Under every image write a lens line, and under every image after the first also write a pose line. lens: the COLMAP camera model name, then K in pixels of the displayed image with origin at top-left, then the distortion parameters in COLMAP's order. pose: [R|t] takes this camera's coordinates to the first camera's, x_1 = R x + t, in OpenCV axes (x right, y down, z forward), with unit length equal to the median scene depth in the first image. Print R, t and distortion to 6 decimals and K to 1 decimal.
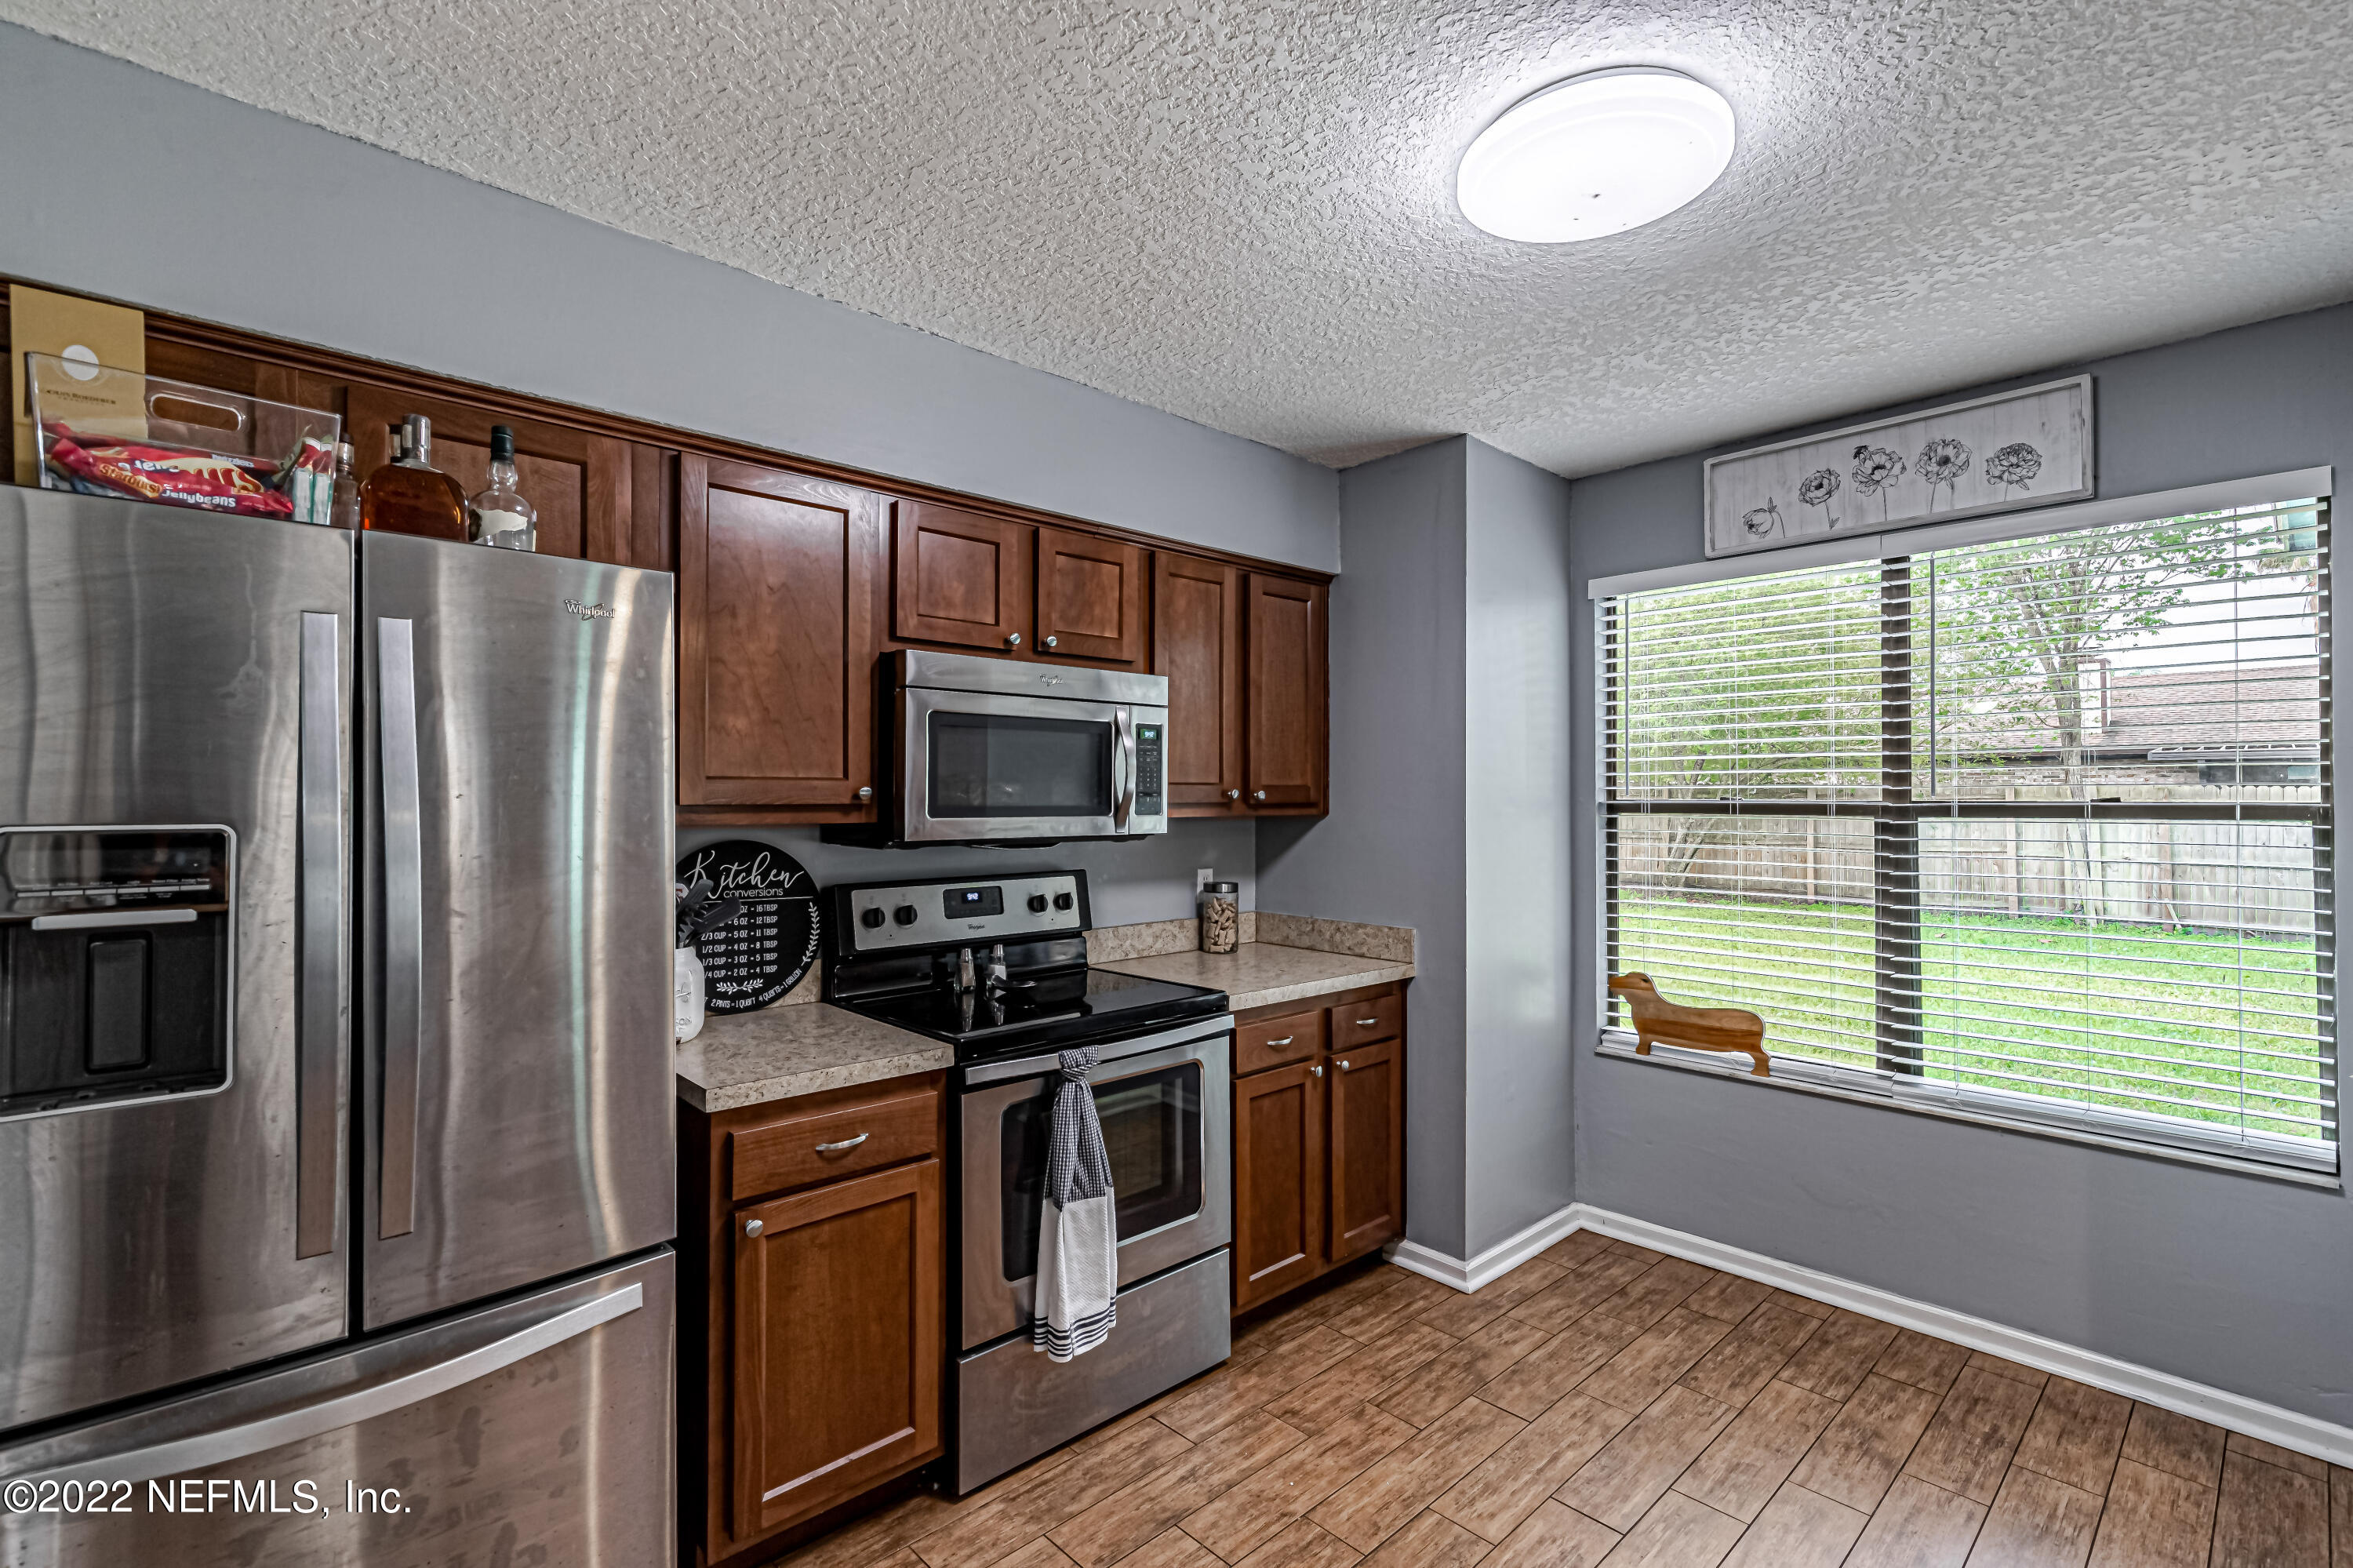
lens RADIAL K [[1070.5, 0, 1173.4], [0, 1070.5, 790.2], [0, 0, 1]] dist [0.007372, -0.002454]
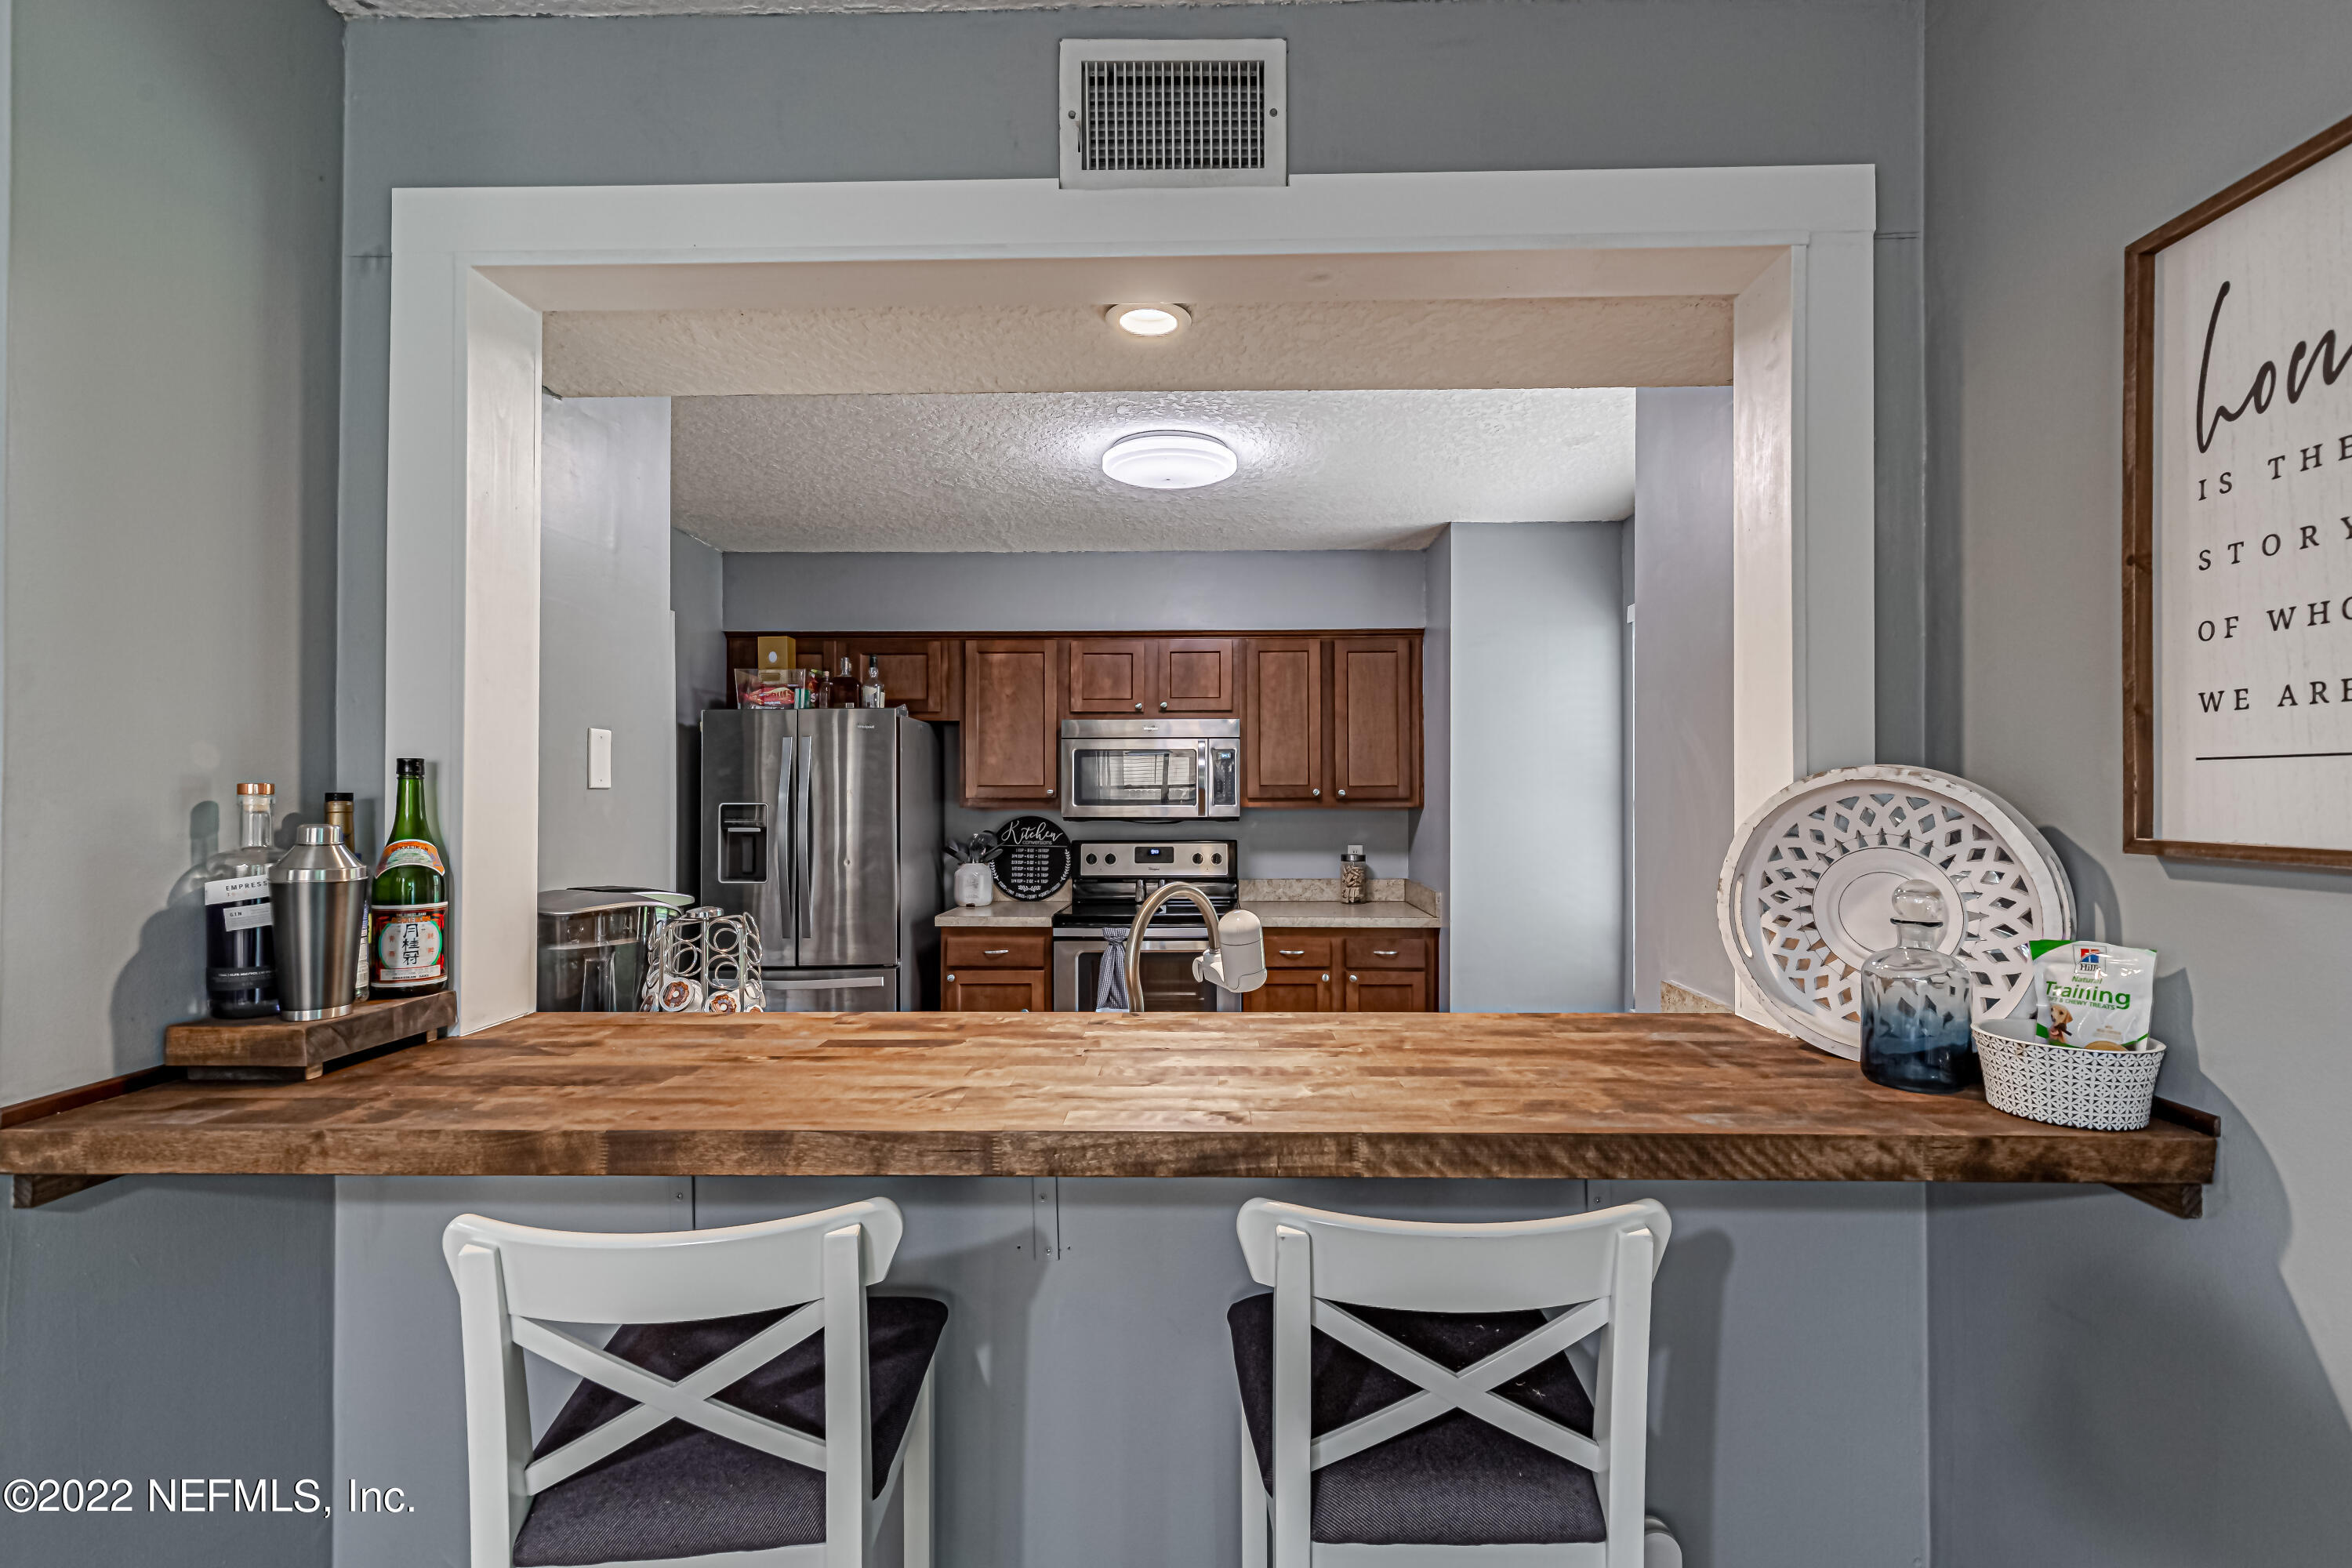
lens RADIAL K [[1070.0, 0, 1176.3], [0, 1070.0, 789.6], [0, 0, 1]] dist [0.007372, -0.002454]
pose [[0.716822, -0.005578, -0.697234, 1.046568], [0.005589, 0.999982, -0.002254, 0.002839], [0.697234, -0.002281, 0.716840, -0.218141]]
